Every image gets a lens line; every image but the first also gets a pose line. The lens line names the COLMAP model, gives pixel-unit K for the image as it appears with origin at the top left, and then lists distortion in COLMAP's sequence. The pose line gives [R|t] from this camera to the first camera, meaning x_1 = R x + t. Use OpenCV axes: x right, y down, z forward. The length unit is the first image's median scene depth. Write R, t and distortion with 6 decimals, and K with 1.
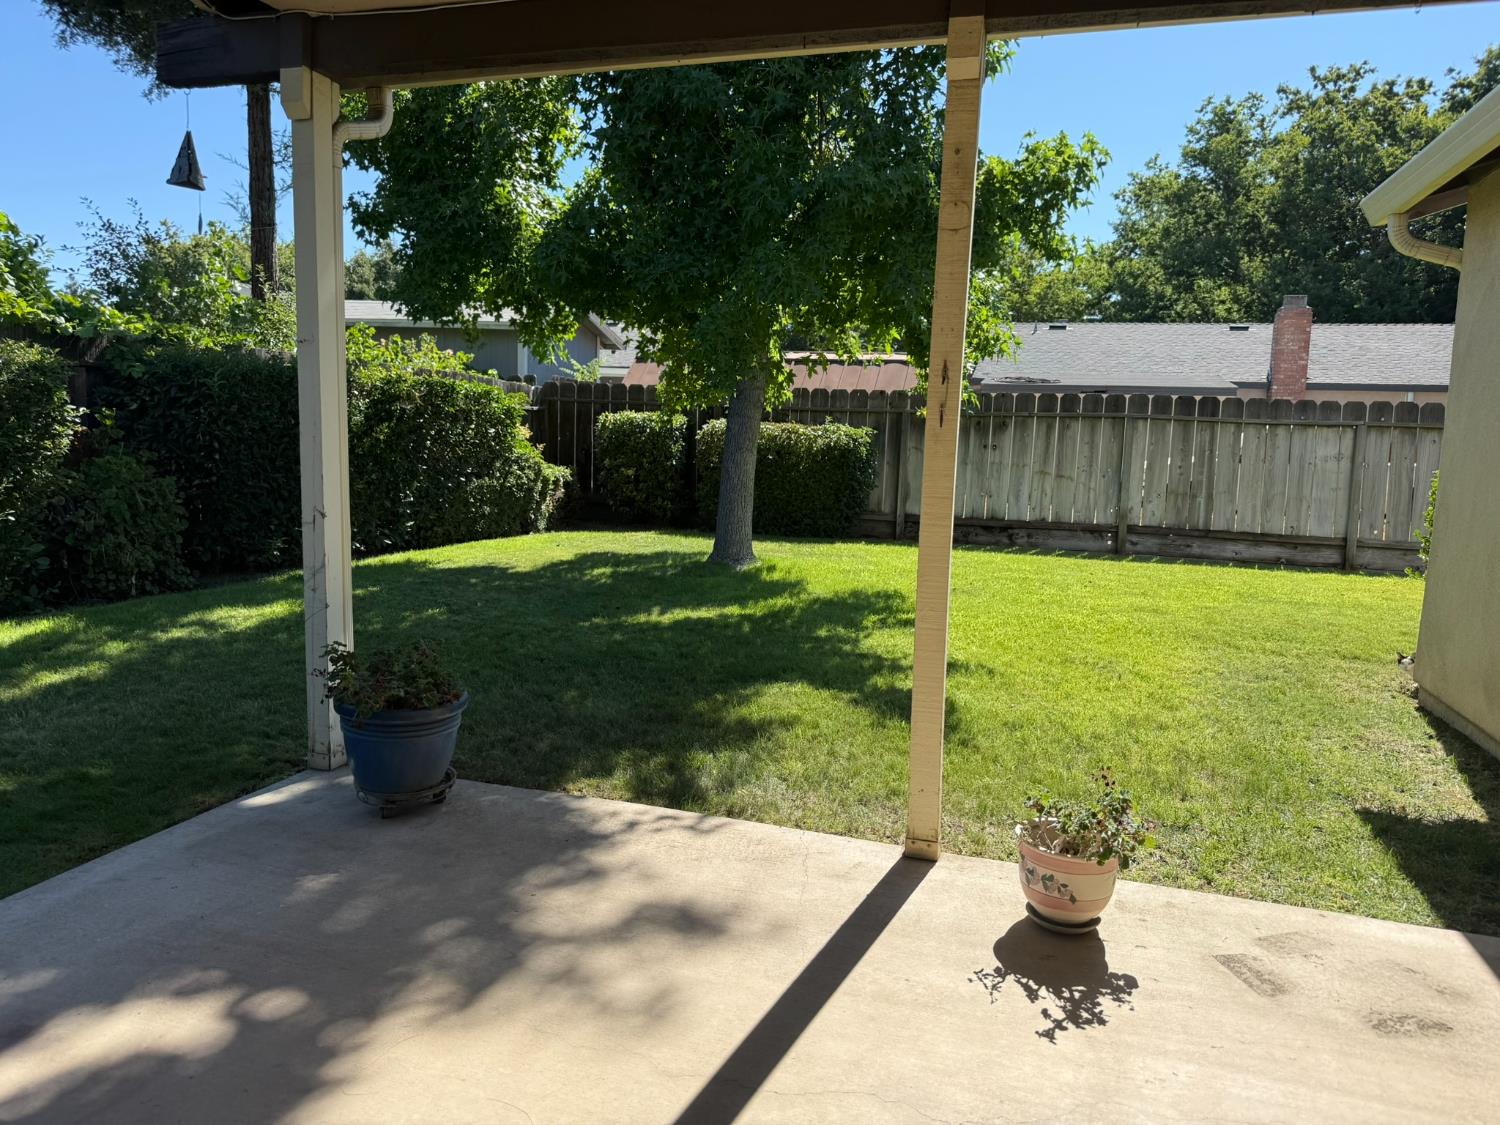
lens RADIAL K [[1033.7, 0, 750.0], [0, 1033.7, 562.5], [0, 0, 1]] dist [0.142941, -0.273872]
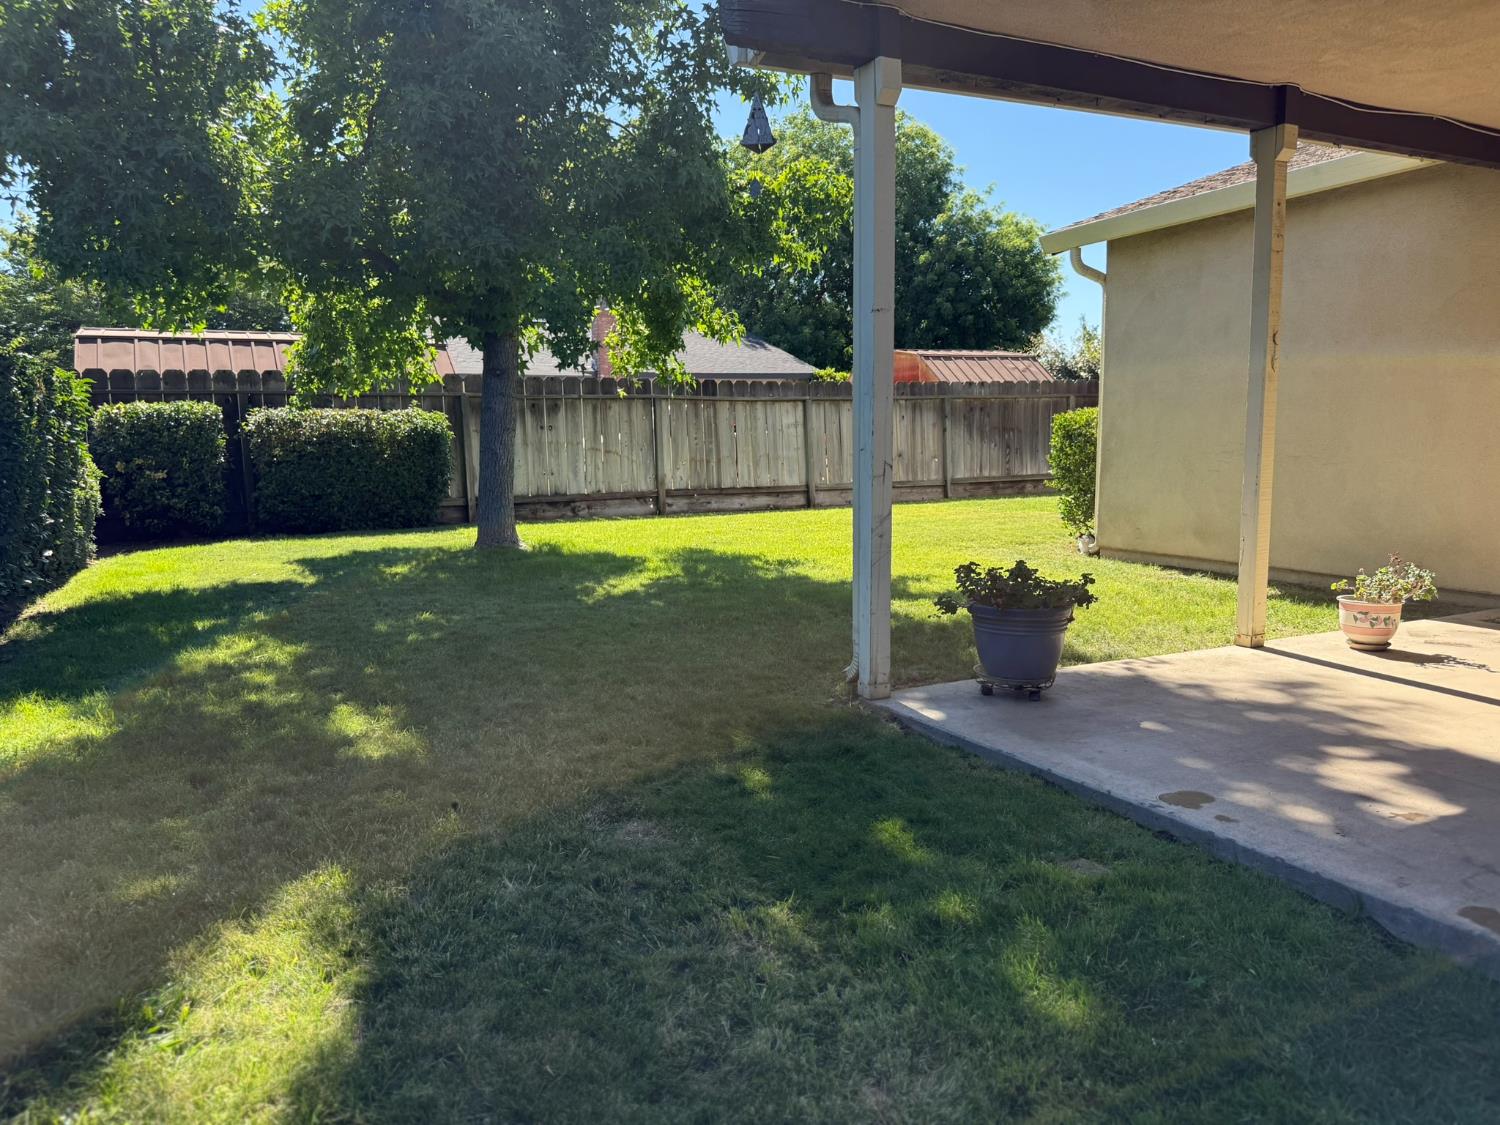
lens RADIAL K [[1033.7, 0, 750.0], [0, 1033.7, 562.5], [0, 0, 1]] dist [0.142941, -0.273872]
pose [[0.723597, -0.129543, 0.677957, -0.371270], [0.125782, 0.990531, 0.055020, -0.006705], [-0.678665, 0.045463, 0.733040, 0.084753]]
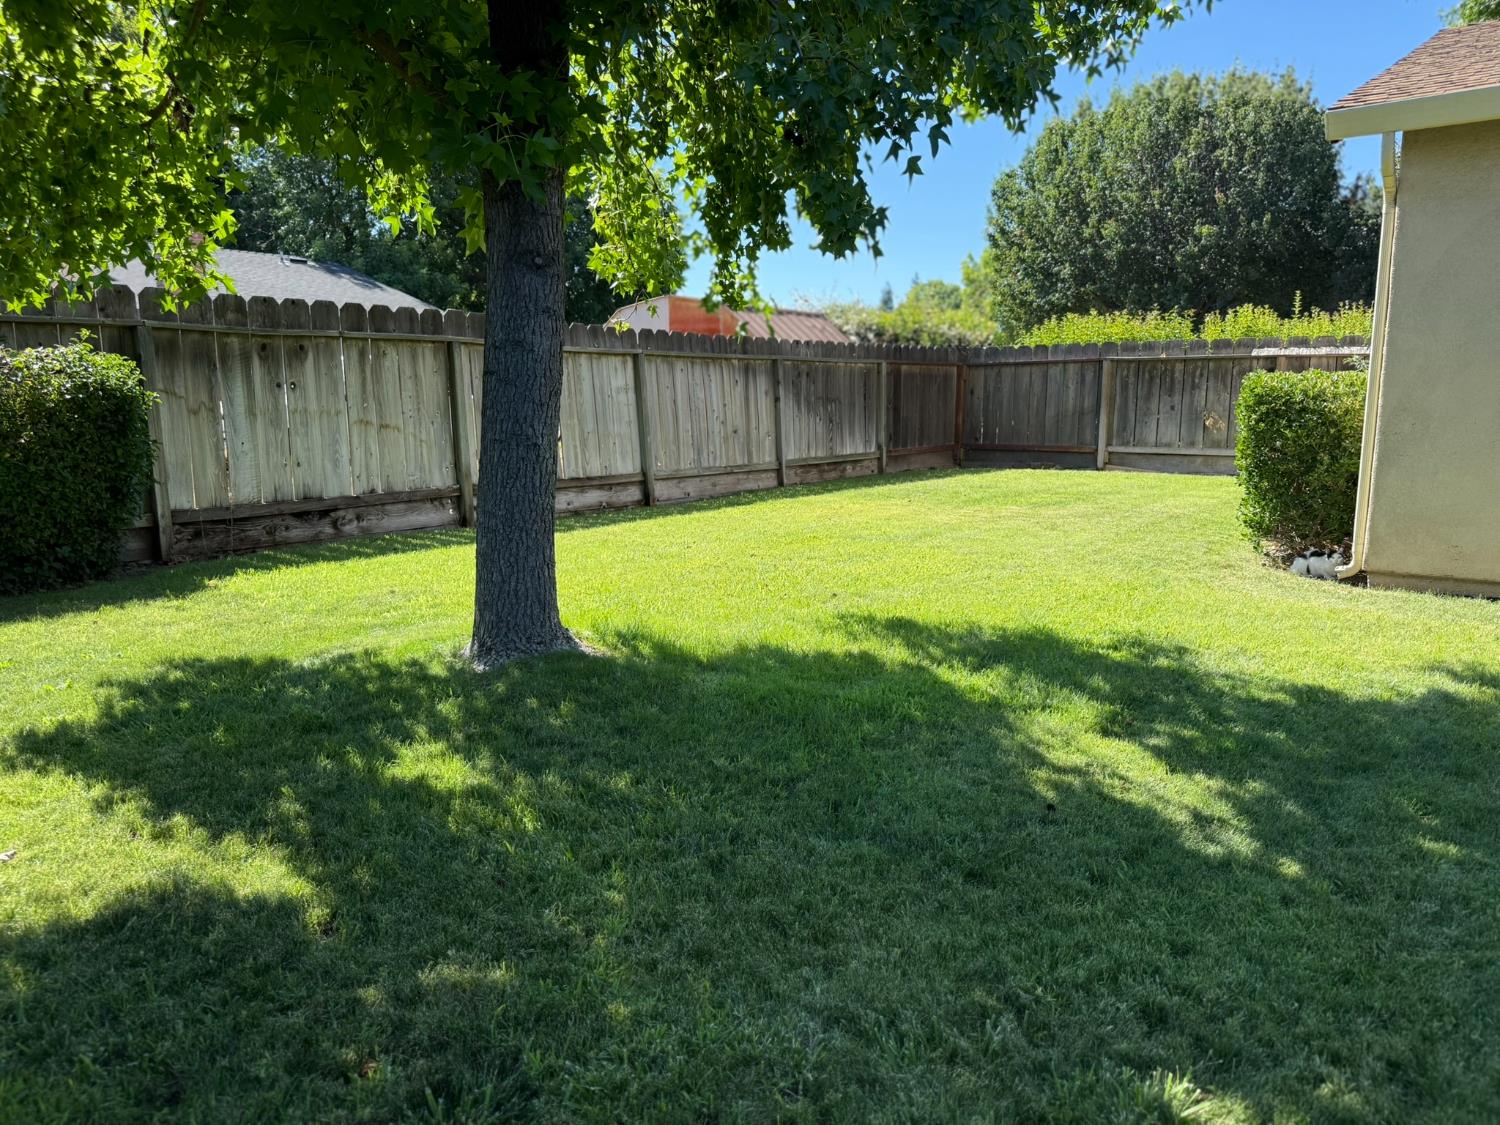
lens RADIAL K [[1033.7, 0, 750.0], [0, 1033.7, 562.5], [0, 0, 1]] dist [0.142941, -0.273872]
pose [[0.342764, -0.182077, 0.921608, -0.281380], [0.130658, 0.980742, 0.145166, -0.064249], [-0.930291, 0.070658, 0.359953, 0.540098]]
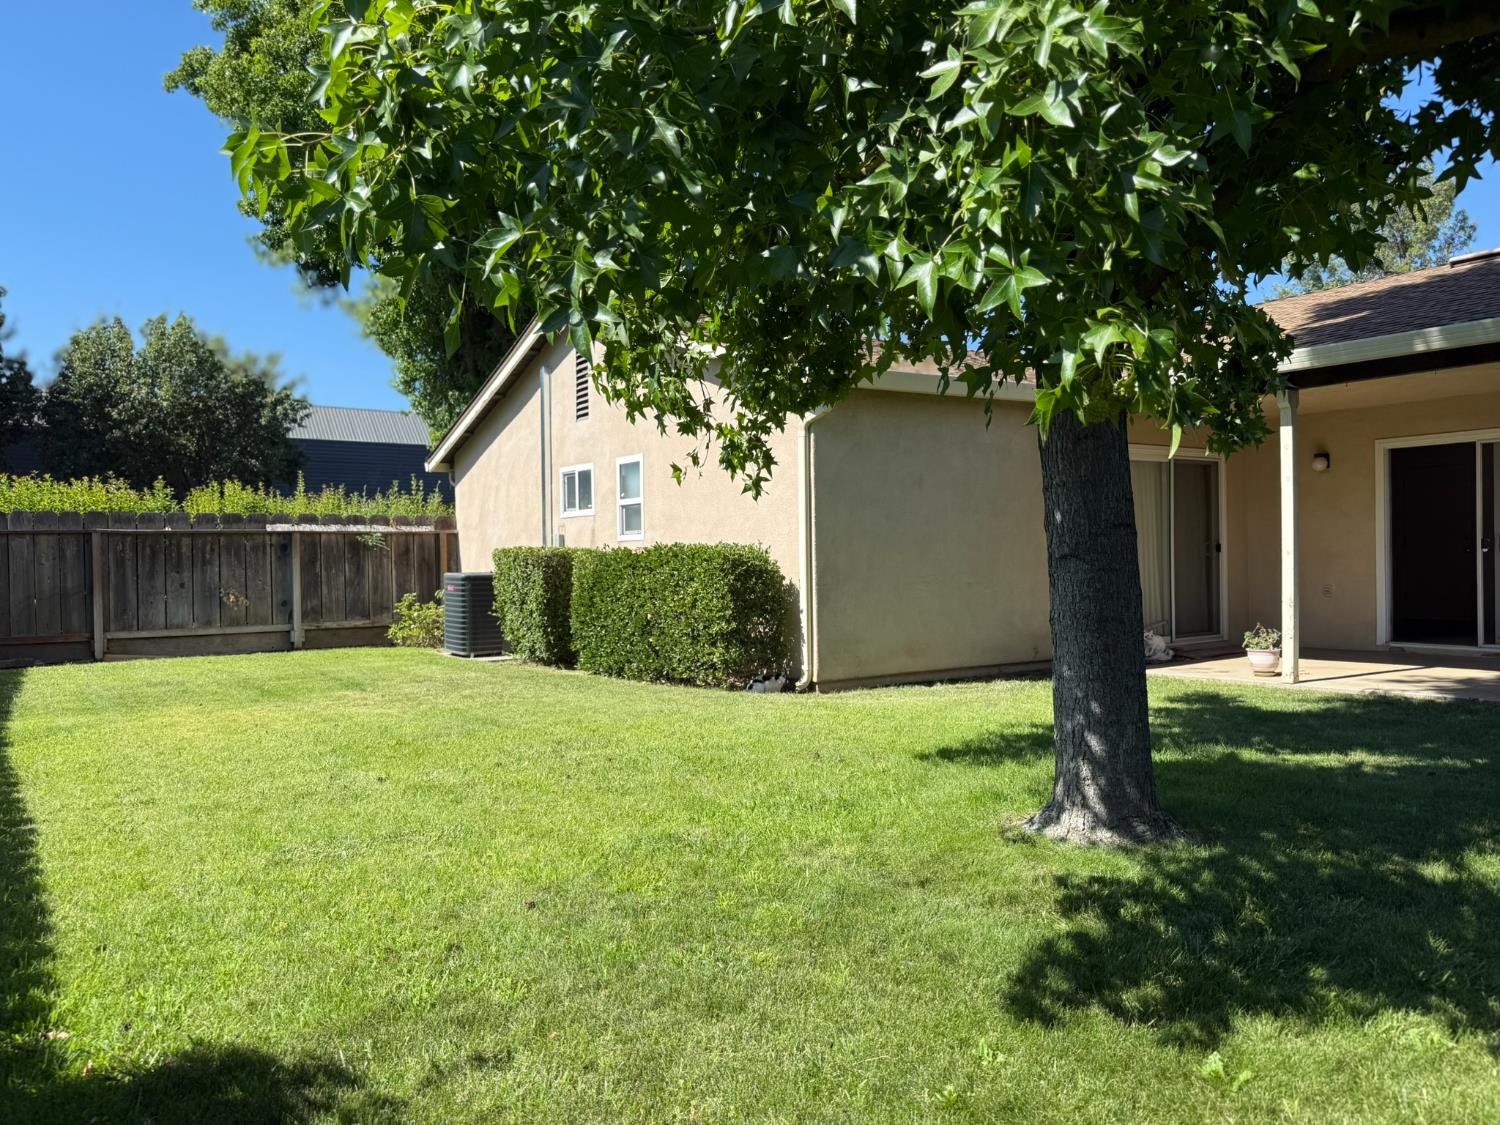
lens RADIAL K [[1033.7, 0, 750.0], [0, 1033.7, 562.5], [0, 0, 1]] dist [0.142941, -0.273872]
pose [[-0.791287, -0.019627, 0.611130, -0.107793], [0.069449, 0.990132, 0.121721, -0.117128], [-0.607488, 0.138759, -0.782115, 1.015167]]
